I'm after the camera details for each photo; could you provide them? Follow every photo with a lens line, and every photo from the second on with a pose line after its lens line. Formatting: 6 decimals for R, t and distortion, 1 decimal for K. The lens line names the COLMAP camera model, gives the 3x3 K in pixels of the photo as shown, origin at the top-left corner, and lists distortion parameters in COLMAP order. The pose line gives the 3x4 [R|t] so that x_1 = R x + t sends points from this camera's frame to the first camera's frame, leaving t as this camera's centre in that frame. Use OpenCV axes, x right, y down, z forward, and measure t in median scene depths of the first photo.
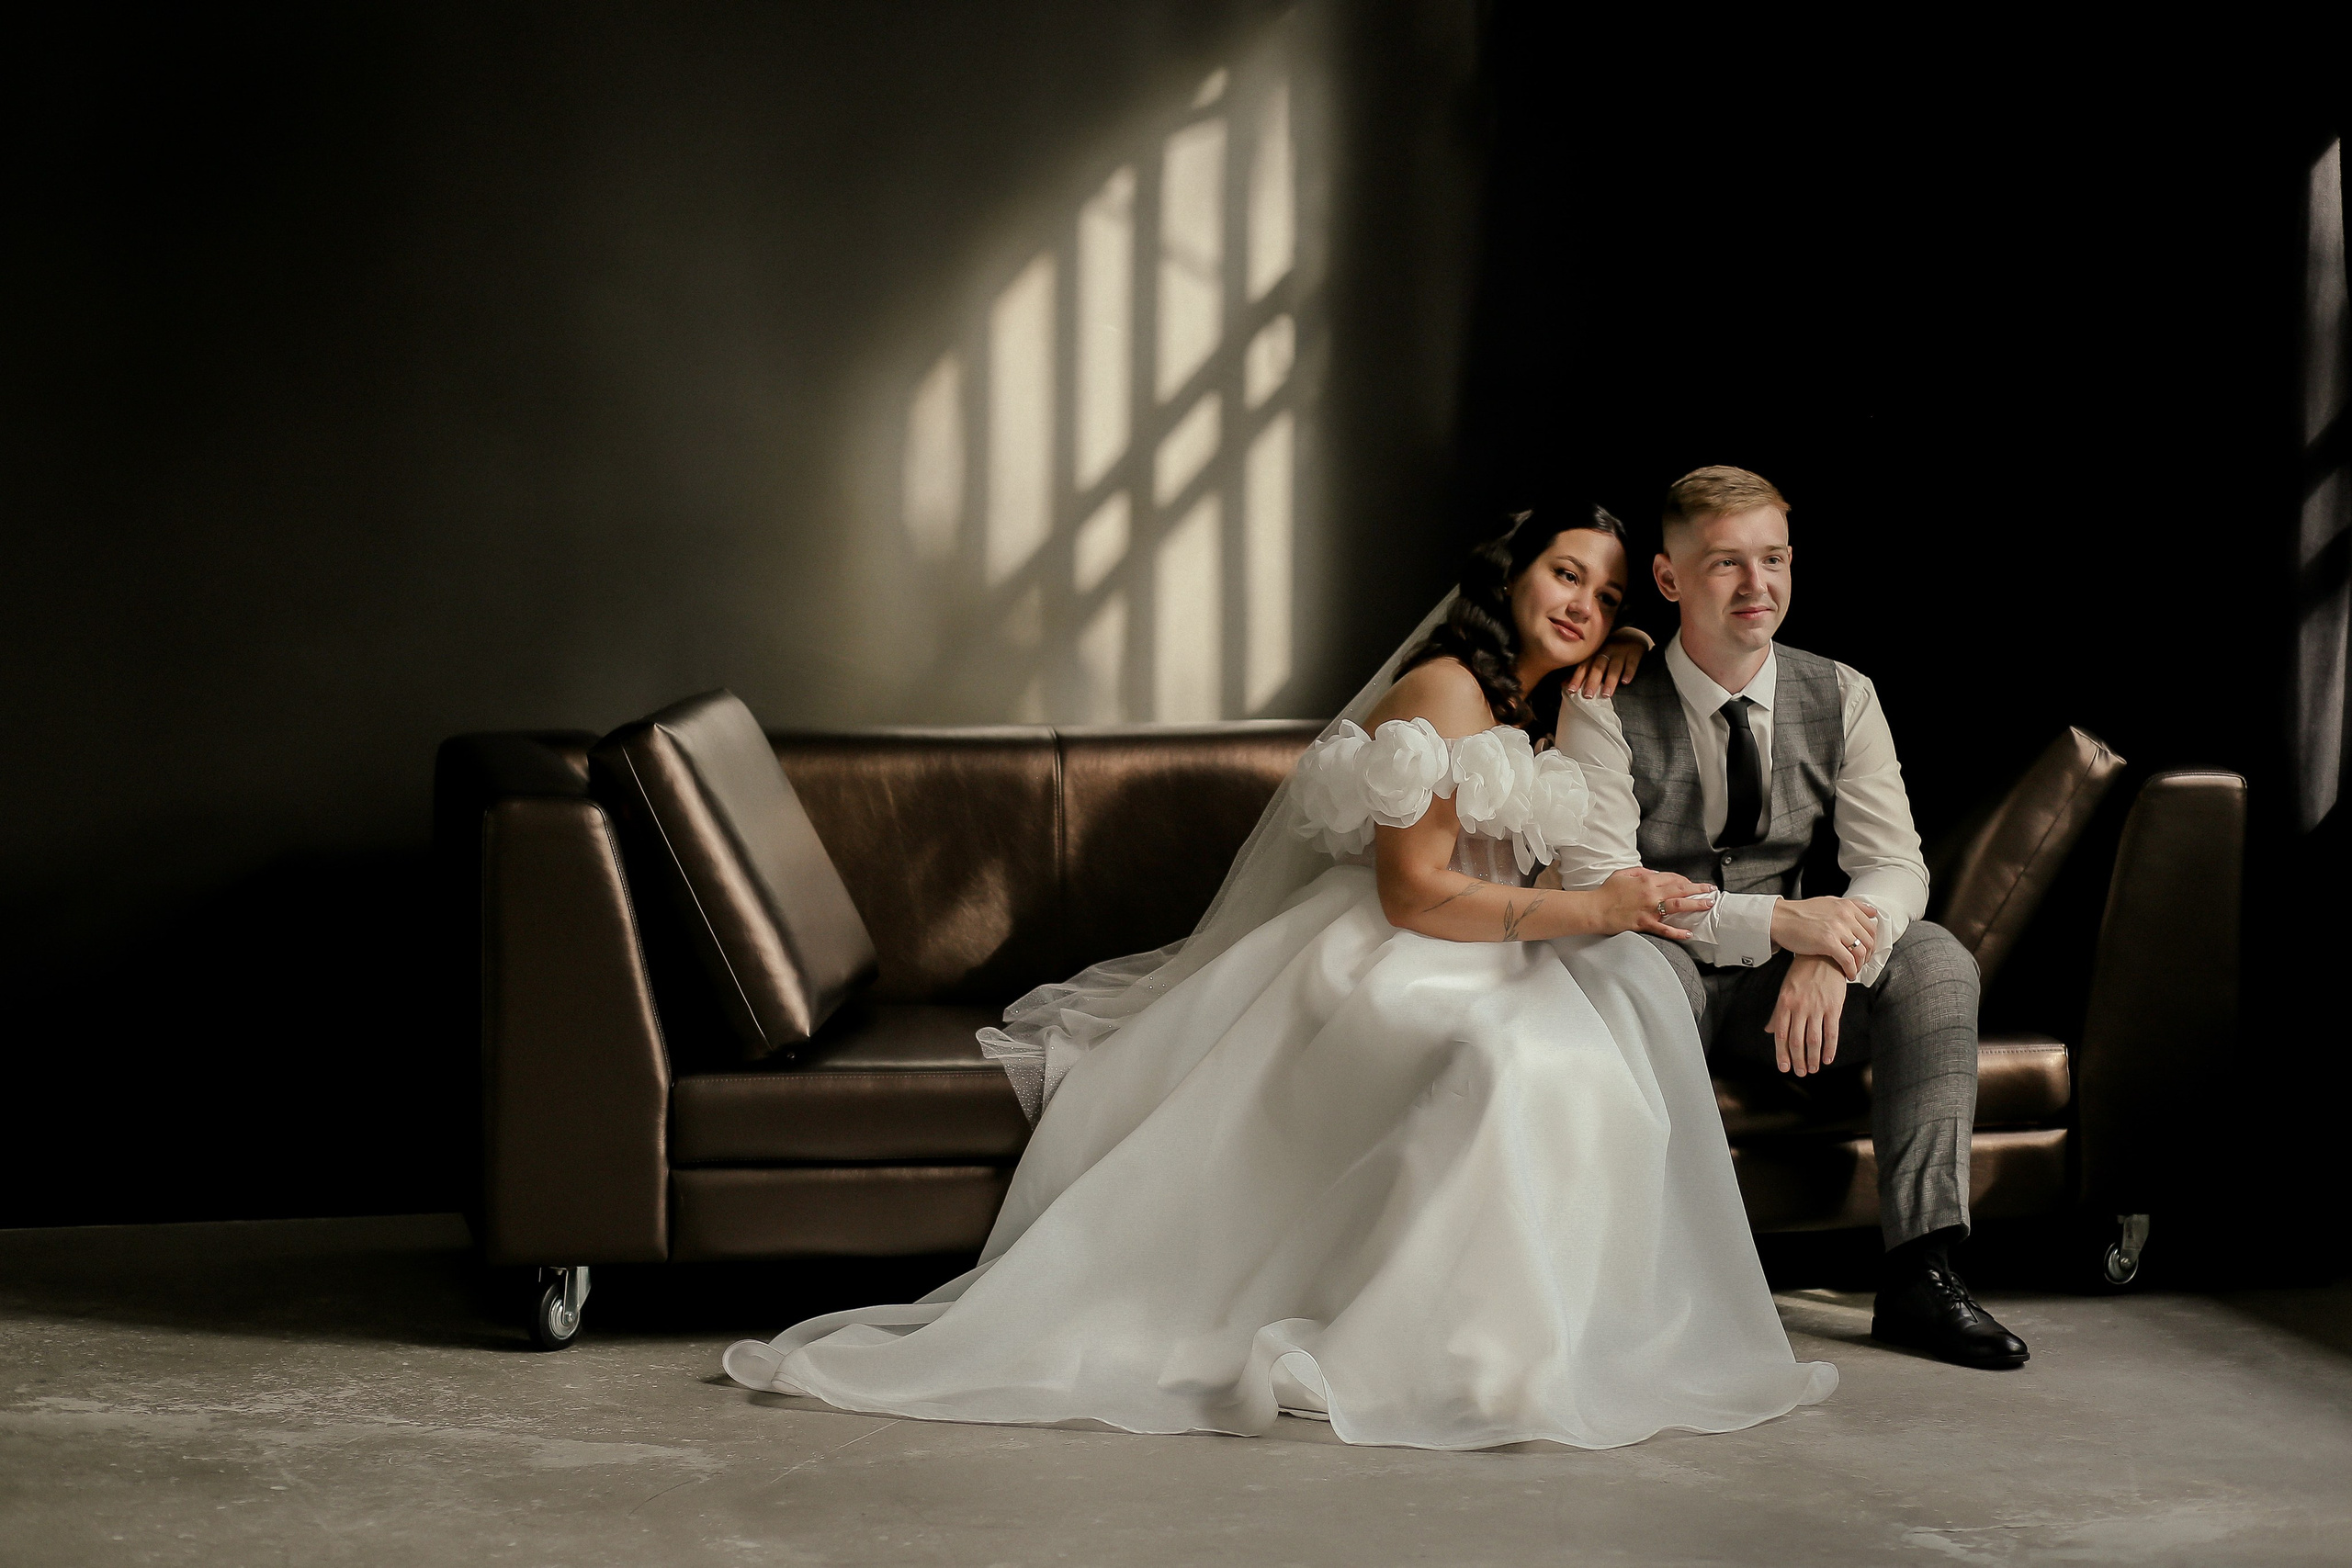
lens RADIAL K [[5870.6, 0, 1163.8], [0, 5870.6, 779.1], [0, 0, 1]] dist [-0.044451, 0.000000]
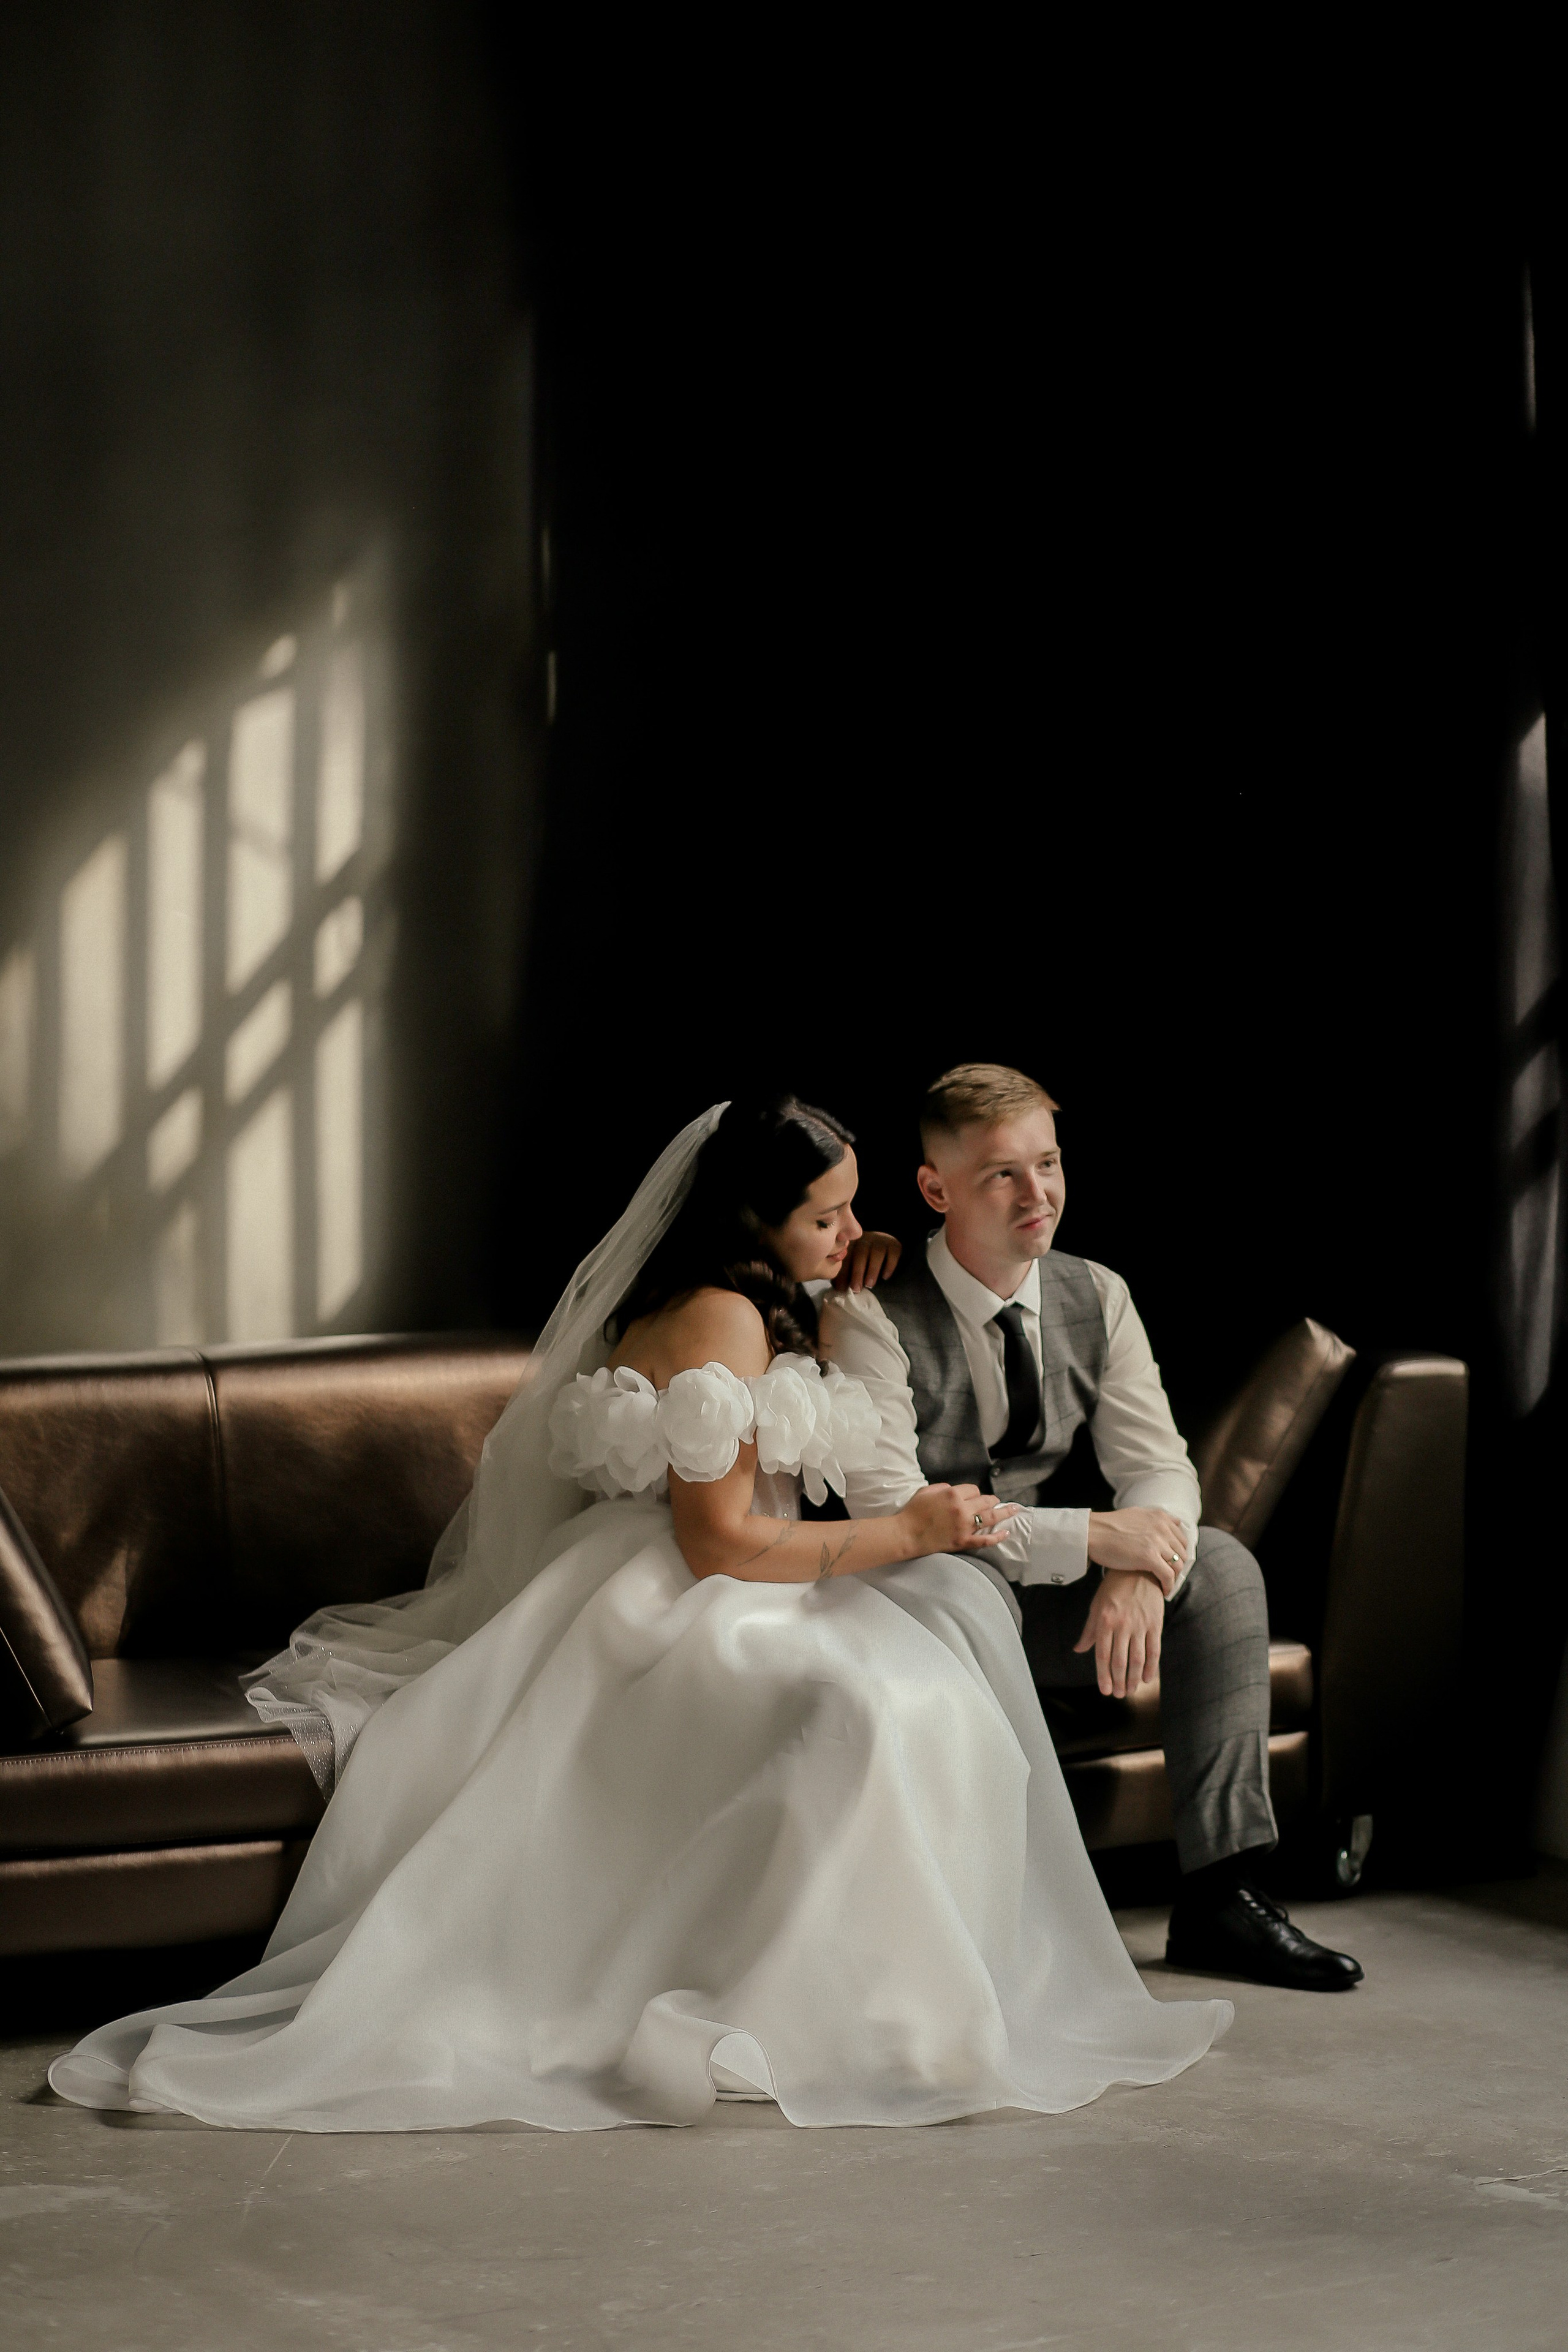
lens RADIAL K [[5871.2, 0, 802.6], [0, 5871.2, 1160.9], [0, 0, 1]] dist [-0.044451, 0.000000]
pose [[0.955214, -0.025724, 0.294795, -0.216004], [0.031253, 0.999413, -0.014059, -0.024488], [-0.294260, 0.022642, 0.955457, 0.095584]]
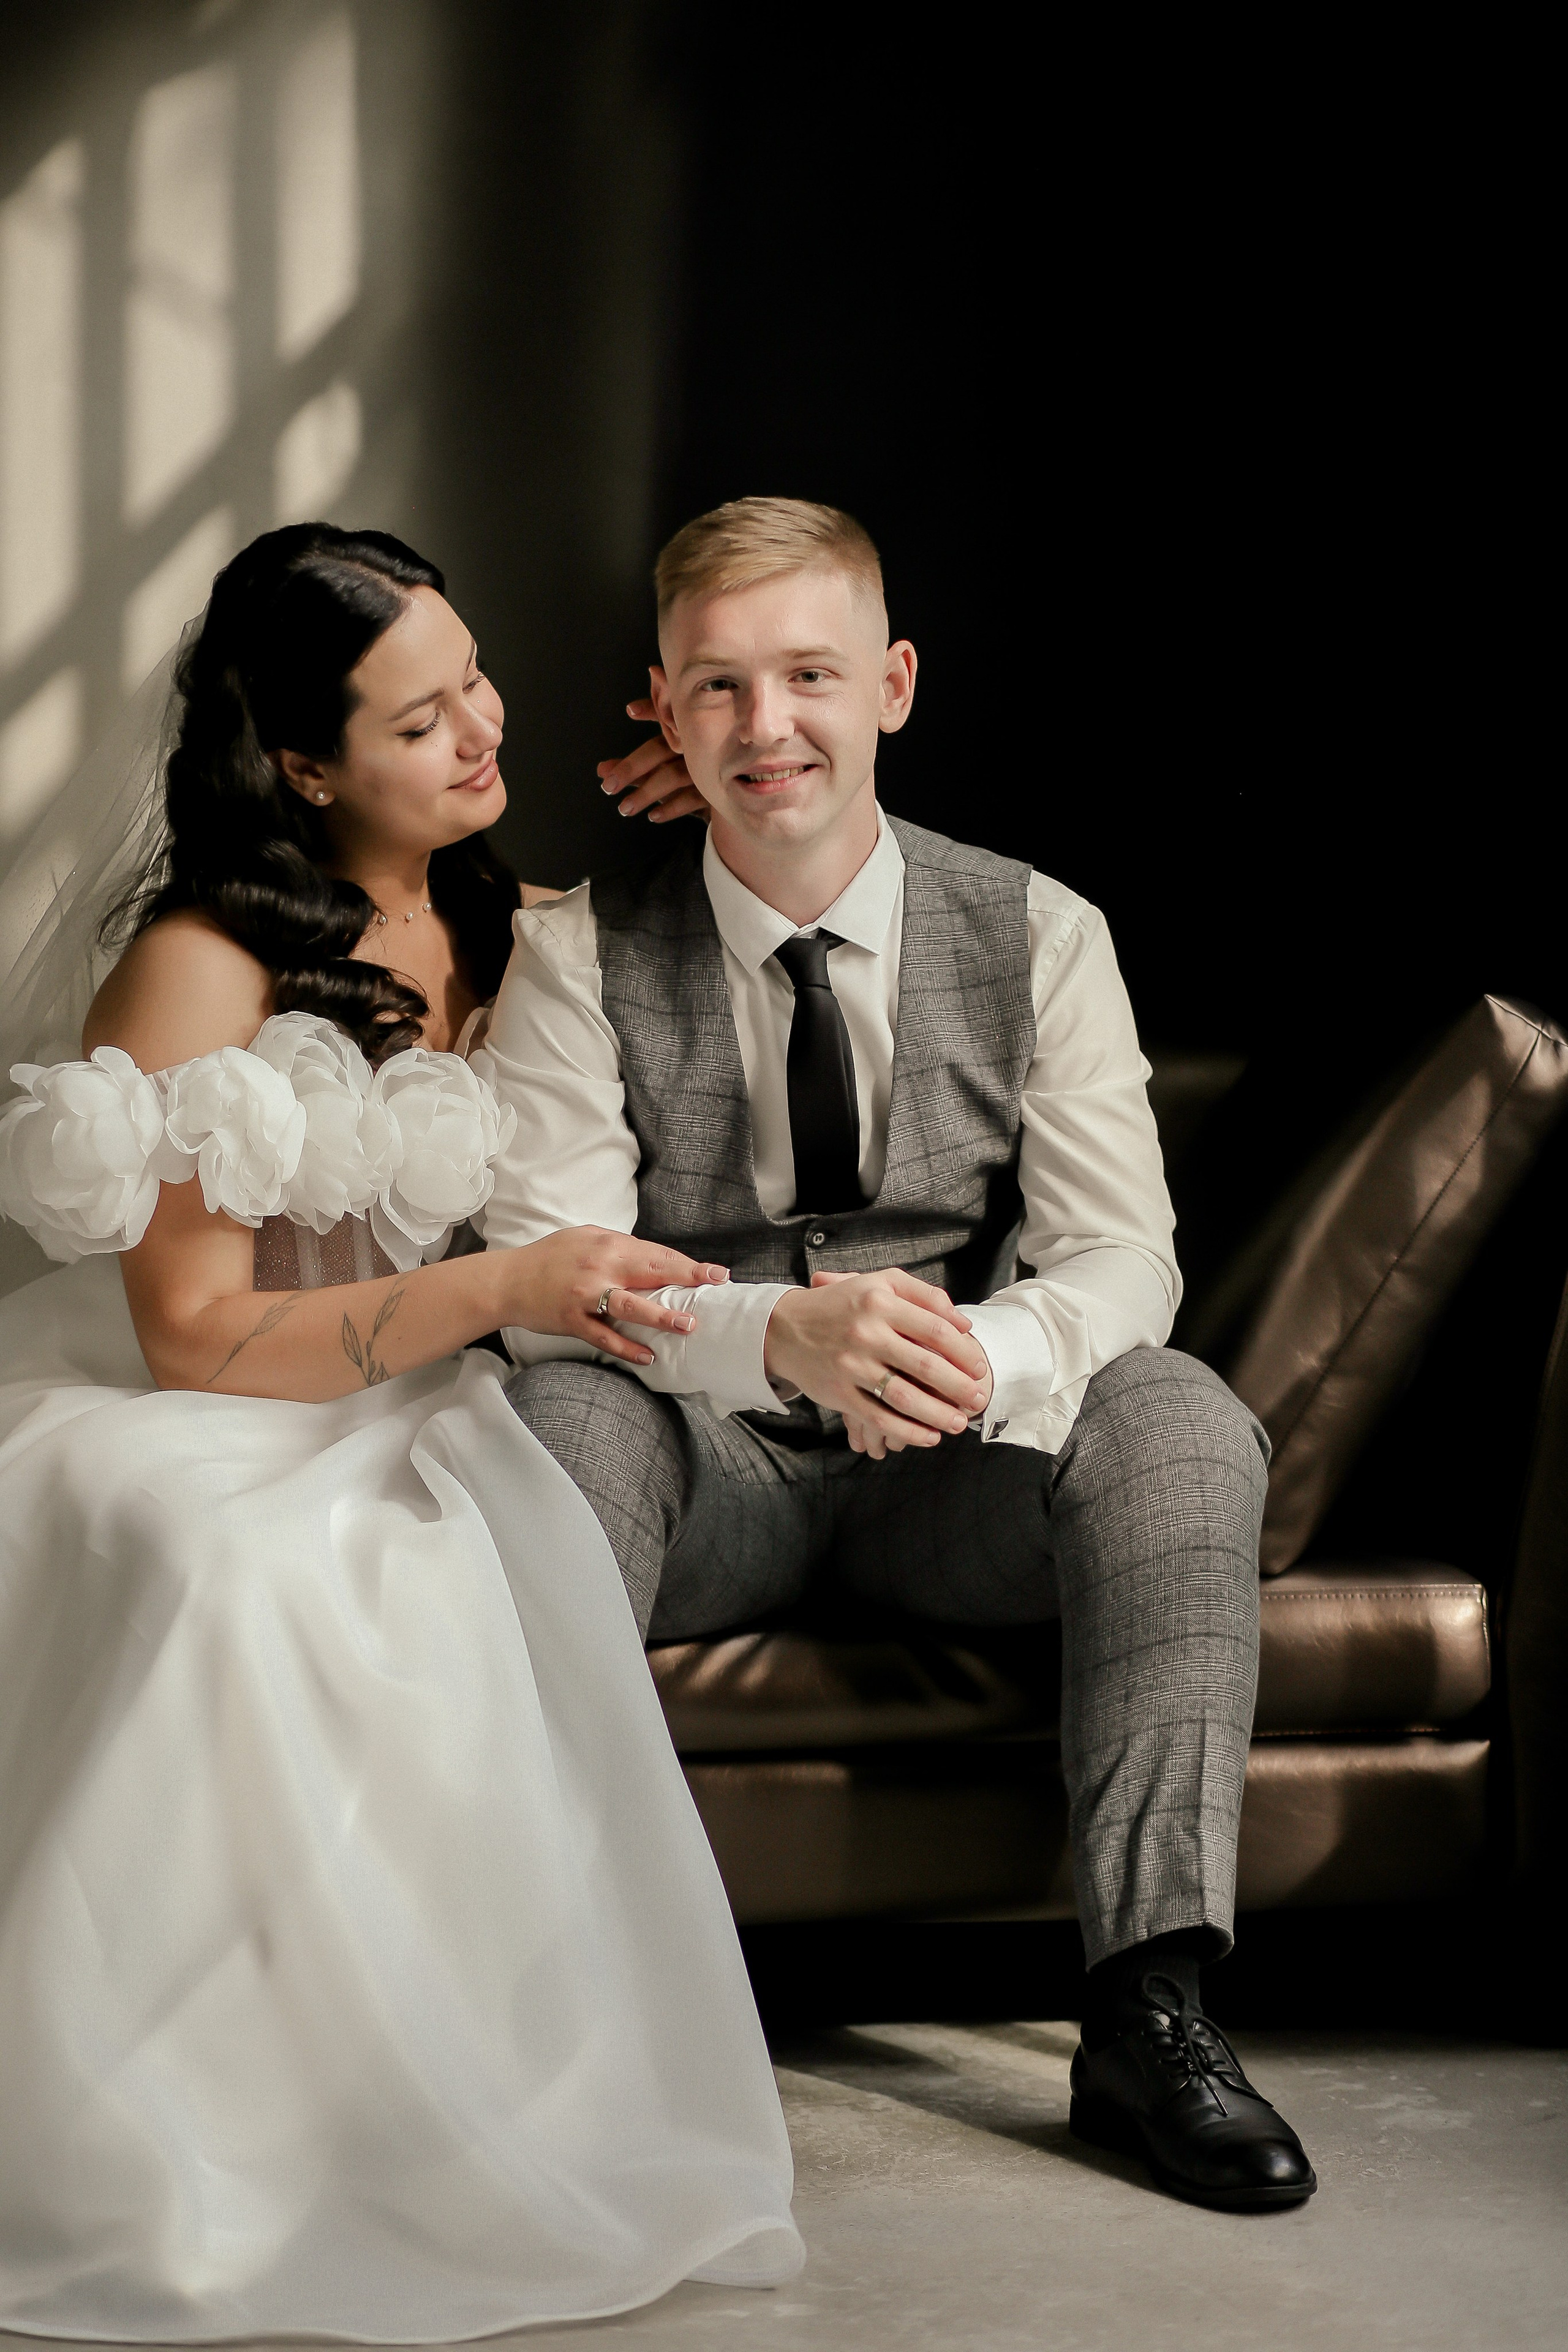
lens RADIAL K [[5871.2, 0, 765.7], [0, 5871.2, 1192.7], [0, 0, 1]] dist [-0.044451, 0.000000]
pose [[0.992873, -0.005048, -0.119066, 0.156703], [0.001993, 0.999666, -0.025763, 0.023644], [0.119157, 0.025342, 0.992552, 0.466324]]
